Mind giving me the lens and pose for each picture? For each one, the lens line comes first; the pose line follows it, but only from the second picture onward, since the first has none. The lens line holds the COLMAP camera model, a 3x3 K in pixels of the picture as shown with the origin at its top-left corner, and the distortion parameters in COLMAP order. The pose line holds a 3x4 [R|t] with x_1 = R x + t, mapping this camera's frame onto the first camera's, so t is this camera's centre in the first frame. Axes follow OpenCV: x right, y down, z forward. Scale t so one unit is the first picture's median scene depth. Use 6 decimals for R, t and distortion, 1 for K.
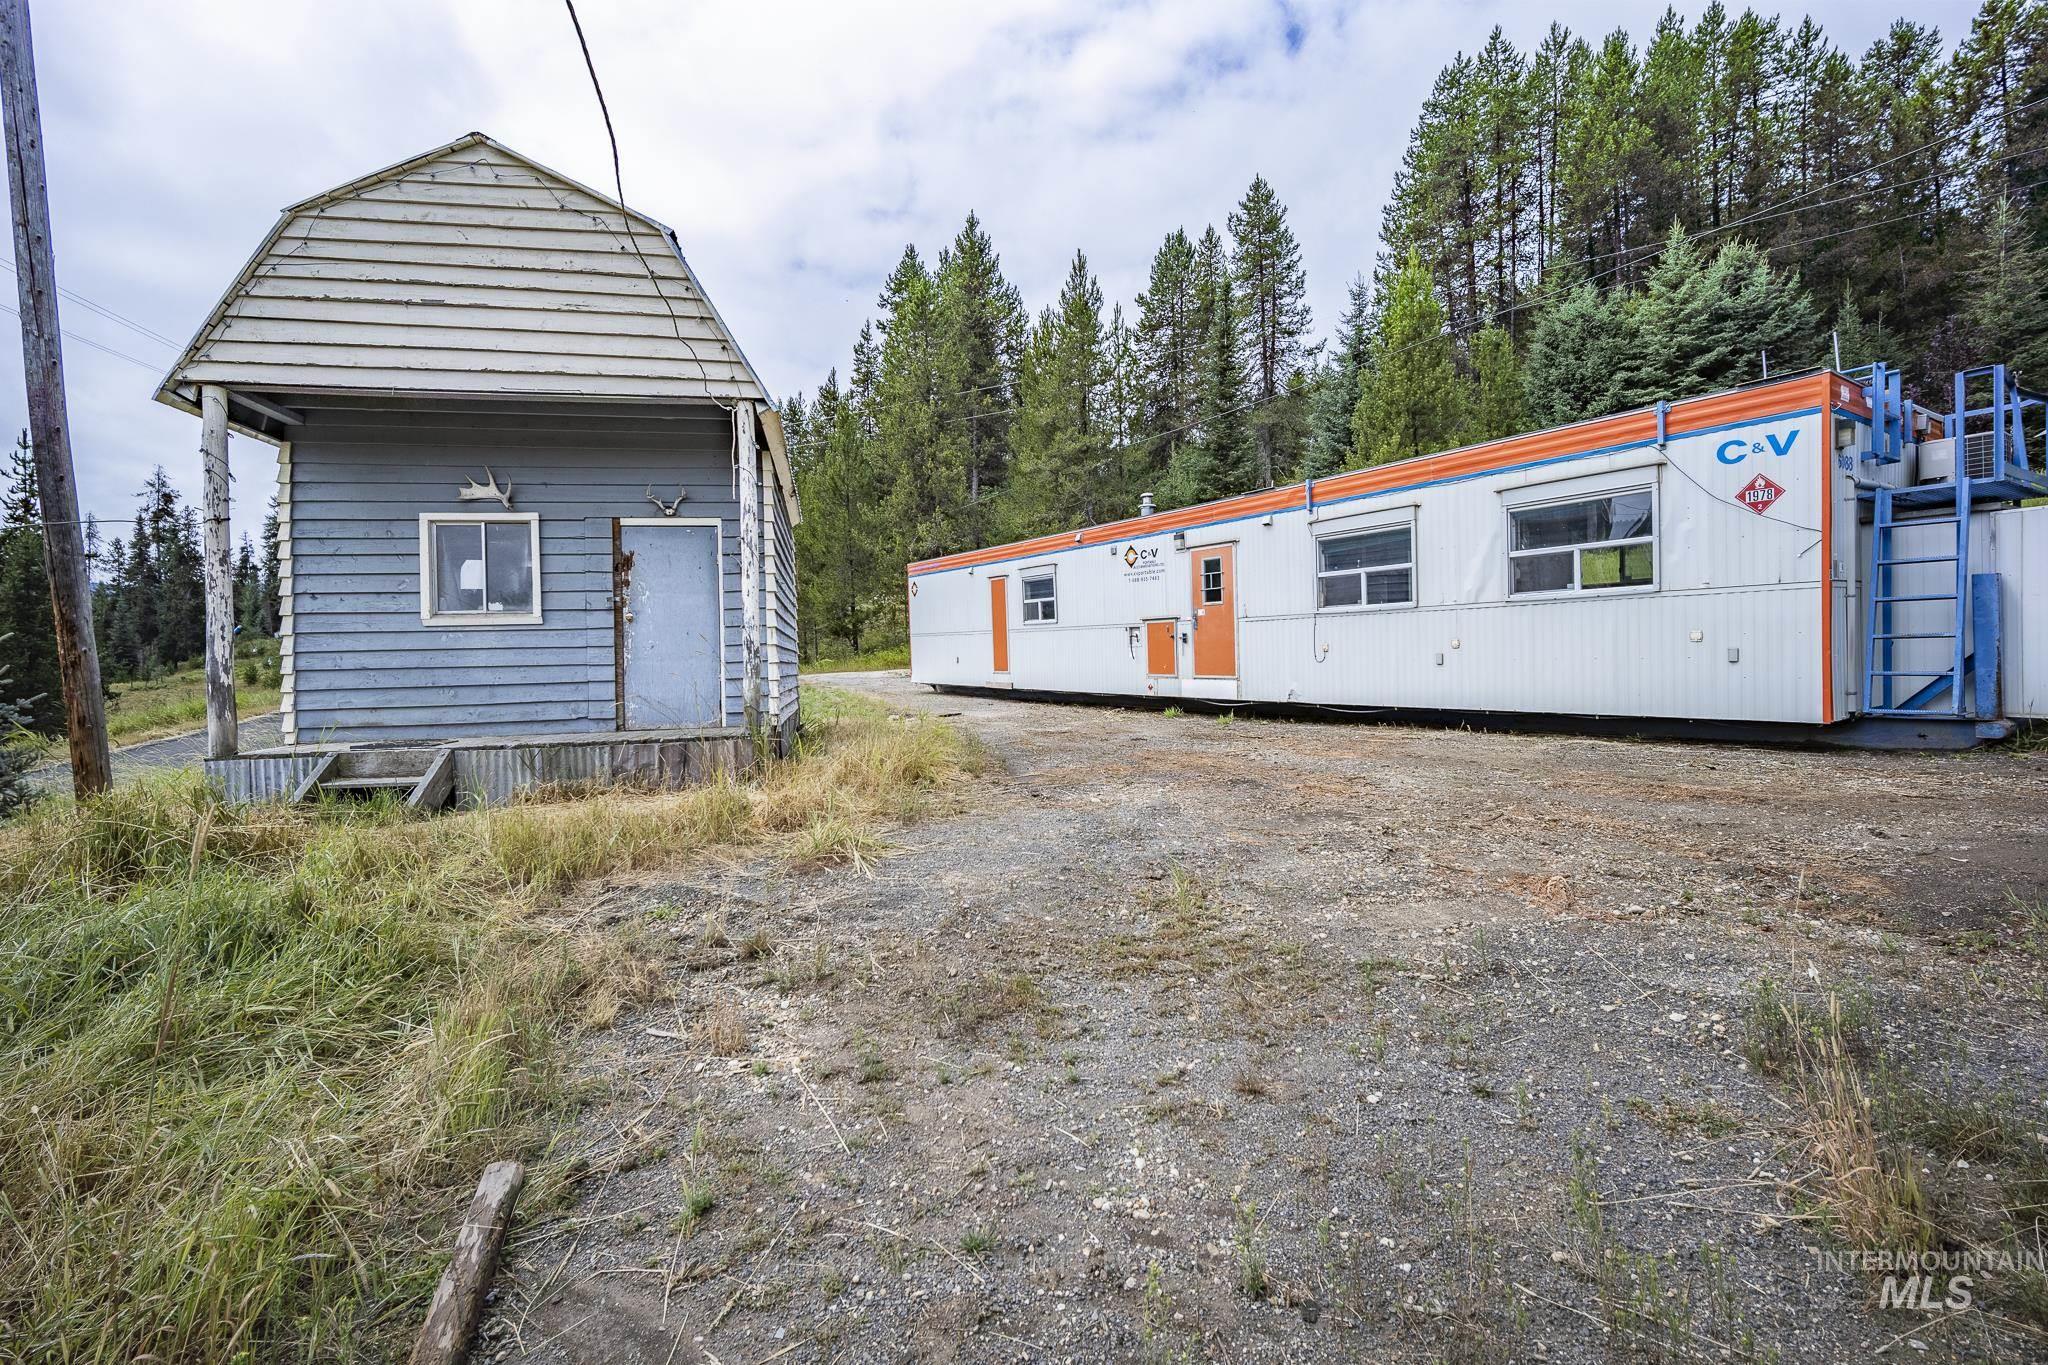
lens RADIAL K [[880.8, 0, 1021.9], [0, 880.8, 674.4], [0, 0, 1]] dist [-0.015406, 0.005168]
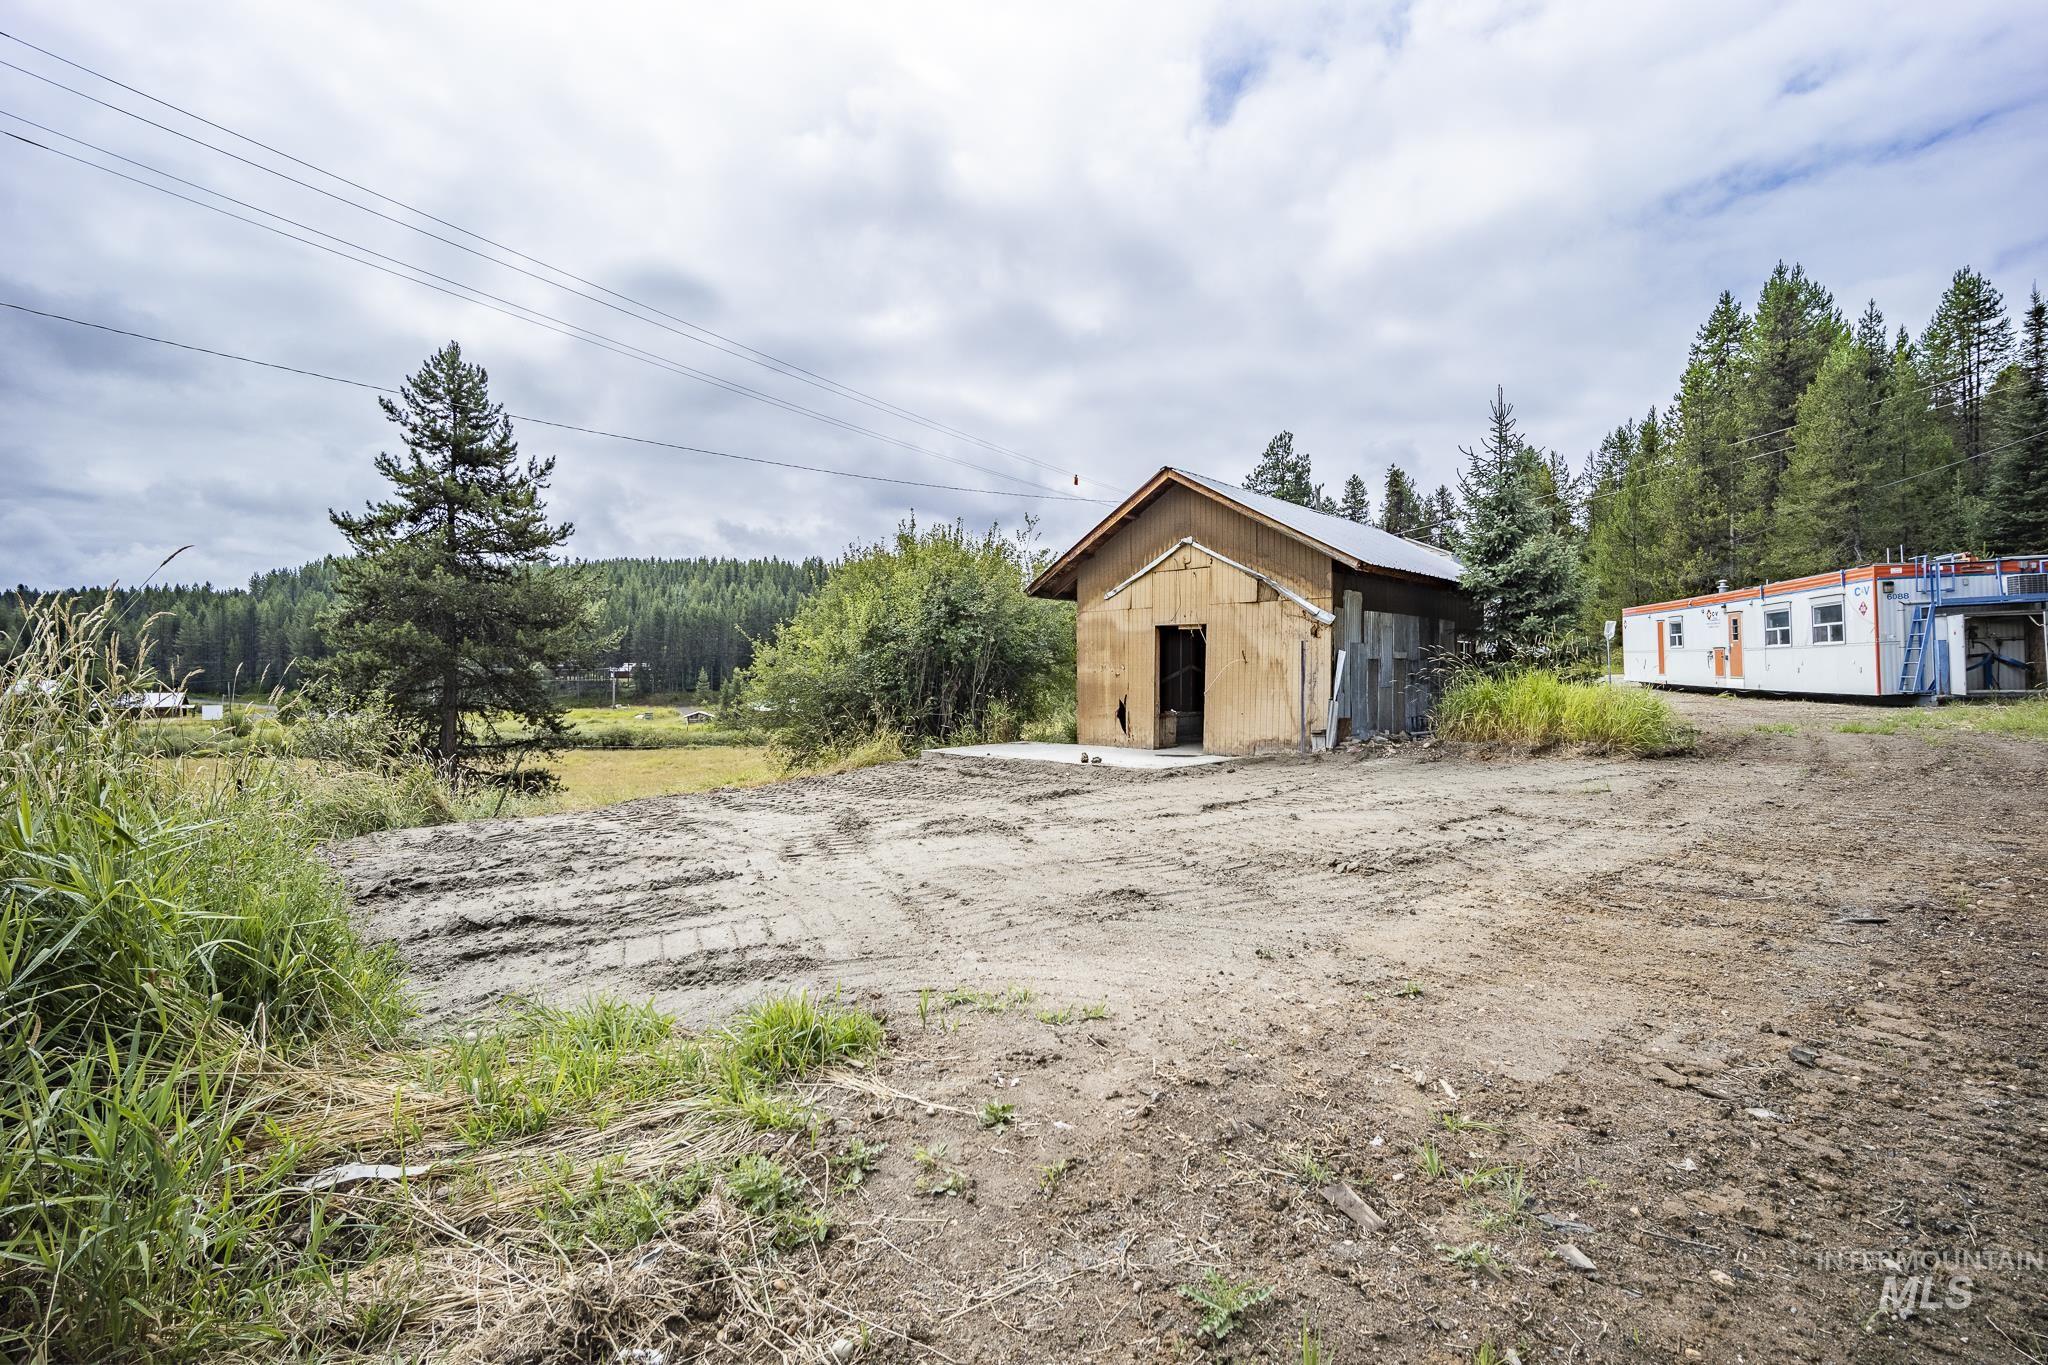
lens RADIAL K [[880.8, 0, 1021.9], [0, 880.8, 674.4], [0, 0, 1]] dist [-0.015406, 0.005168]
pose [[0.620642, 0.013018, -0.783986, 0.553276], [-0.014345, 0.999883, 0.005248, 0.007168], [0.783963, 0.007989, 0.620756, -1.091999]]
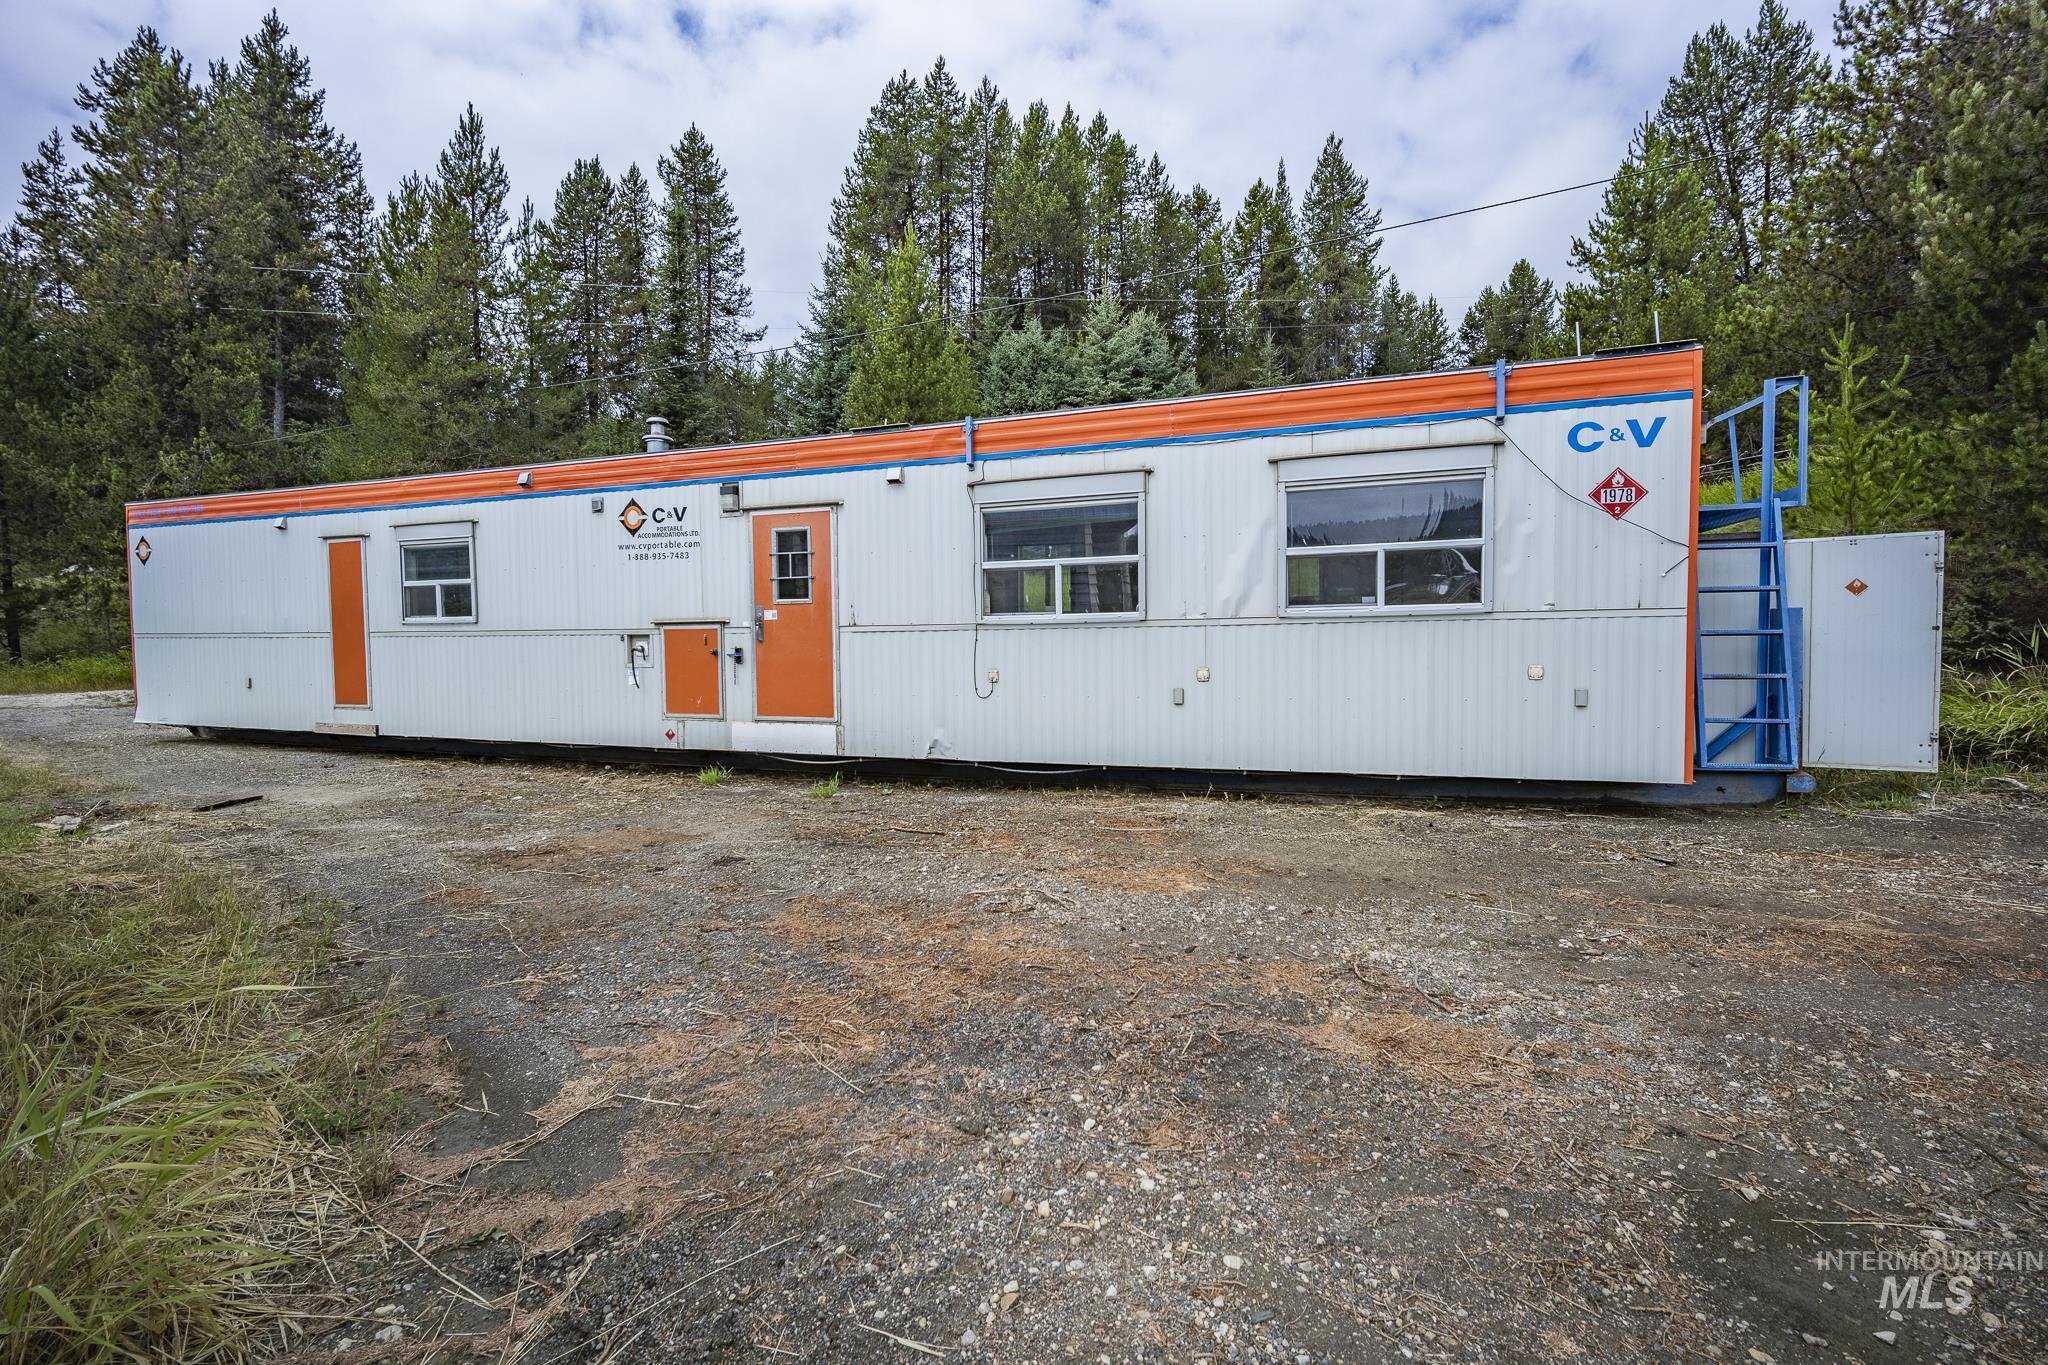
lens RADIAL K [[880.8, 0, 1021.9], [0, 880.8, 674.4], [0, 0, 1]] dist [-0.015406, 0.005168]
pose [[0.792326, -0.000963, 0.610098, -0.024878], [0.005418, 0.999970, -0.005458, -0.017584], [-0.610074, 0.007630, 0.792307, 0.290388]]
